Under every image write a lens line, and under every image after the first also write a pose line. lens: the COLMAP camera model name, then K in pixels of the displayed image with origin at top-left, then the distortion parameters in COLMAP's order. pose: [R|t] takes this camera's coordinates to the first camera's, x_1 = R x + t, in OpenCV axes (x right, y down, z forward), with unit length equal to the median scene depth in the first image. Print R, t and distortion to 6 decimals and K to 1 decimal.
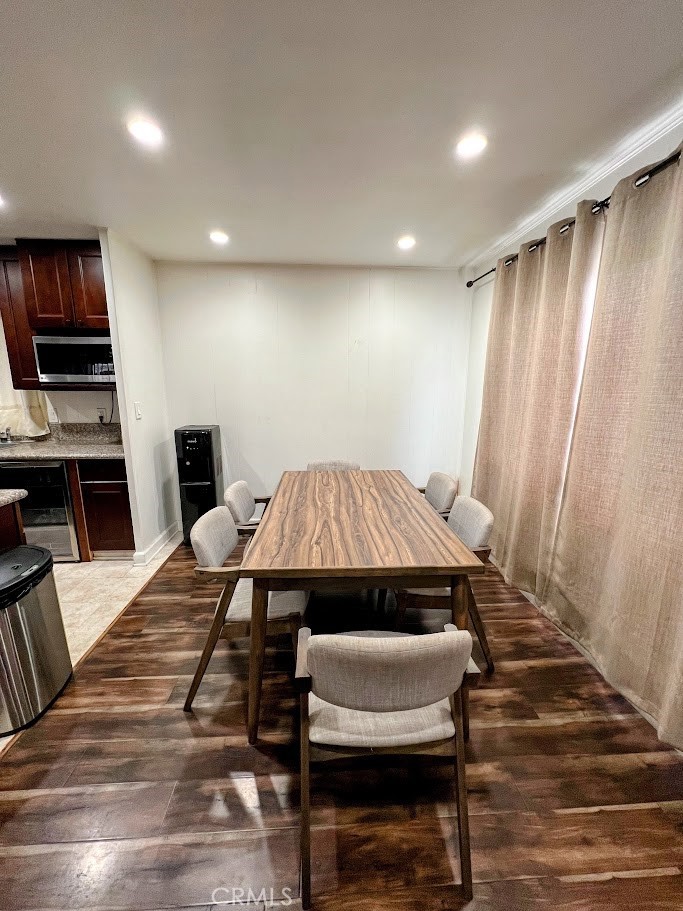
lens RADIAL K [[361.9, 0, 341.4], [0, 361.9, 459.3], [0, 0, 1]] dist [-0.001513, -0.000166]
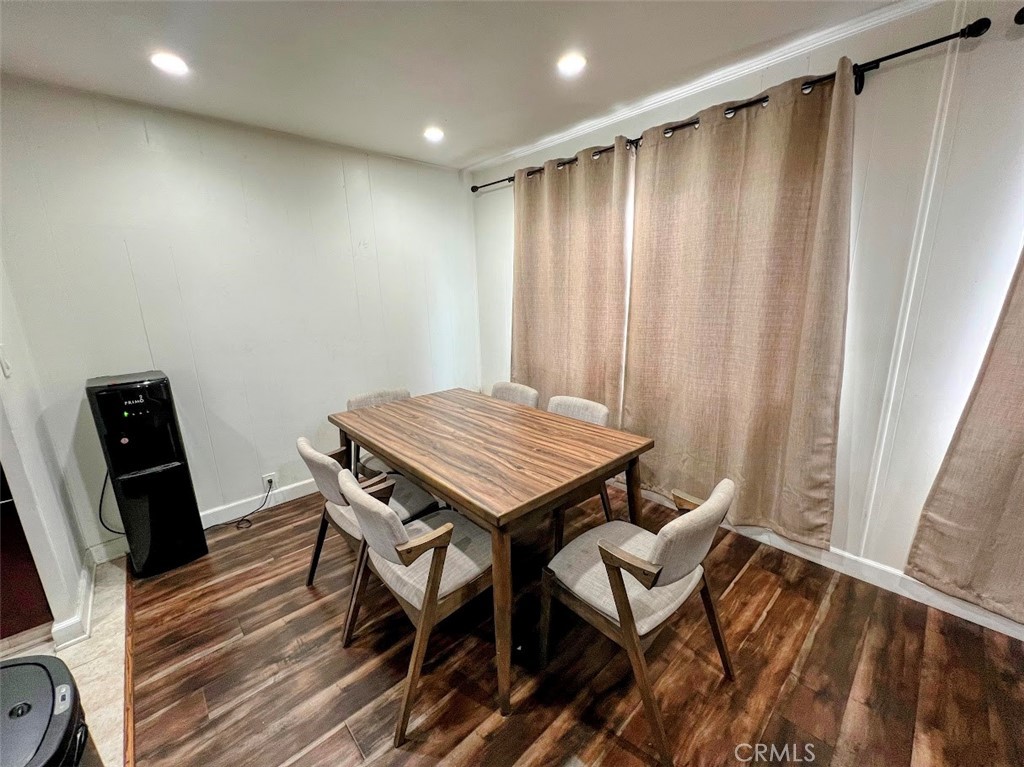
lens RADIAL K [[406.8, 0, 510.9], [0, 406.8, 385.6], [0, 0, 1]] dist [-0.001513, -0.000166]
pose [[0.775501, -0.175521, 0.606457, -0.309808], [0.168731, 0.983257, 0.068811, -0.022093], [-0.608381, 0.048965, 0.792133, 0.099275]]
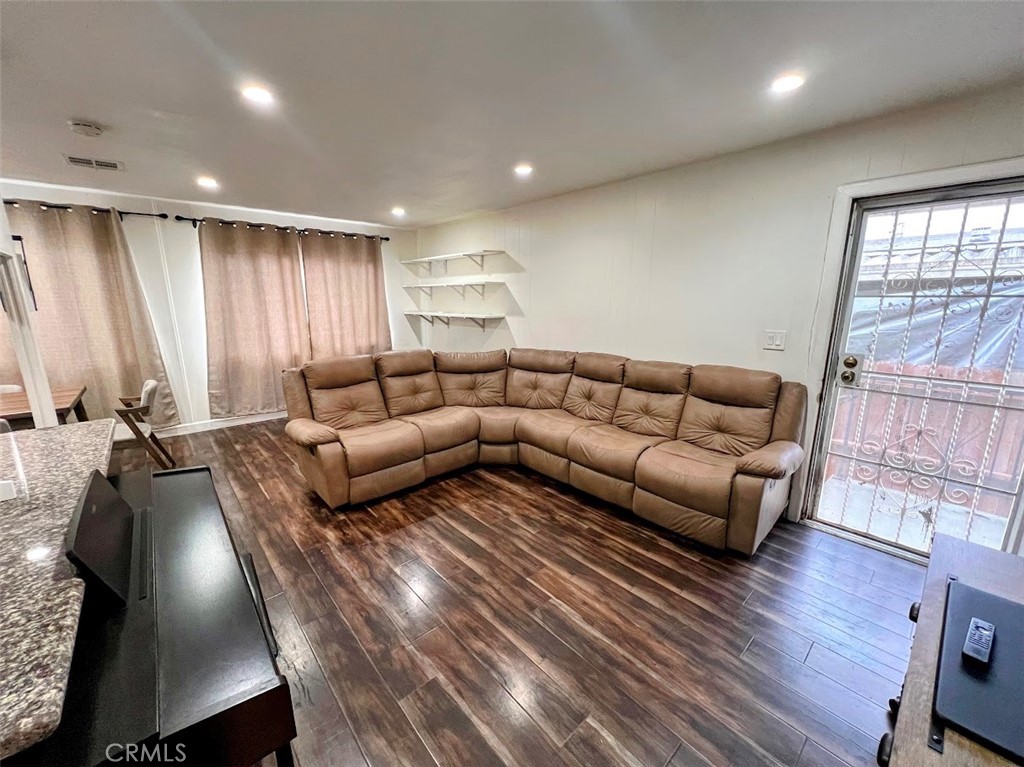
lens RADIAL K [[406.8, 0, 516.0], [0, 406.8, 387.2], [0, 0, 1]] dist [-0.001513, -0.000166]
pose [[-0.621420, -0.174010, 0.763909, -1.297768], [0.159189, 0.926643, 0.340575, -0.049926], [-0.767135, 0.333246, -0.548134, 0.149064]]
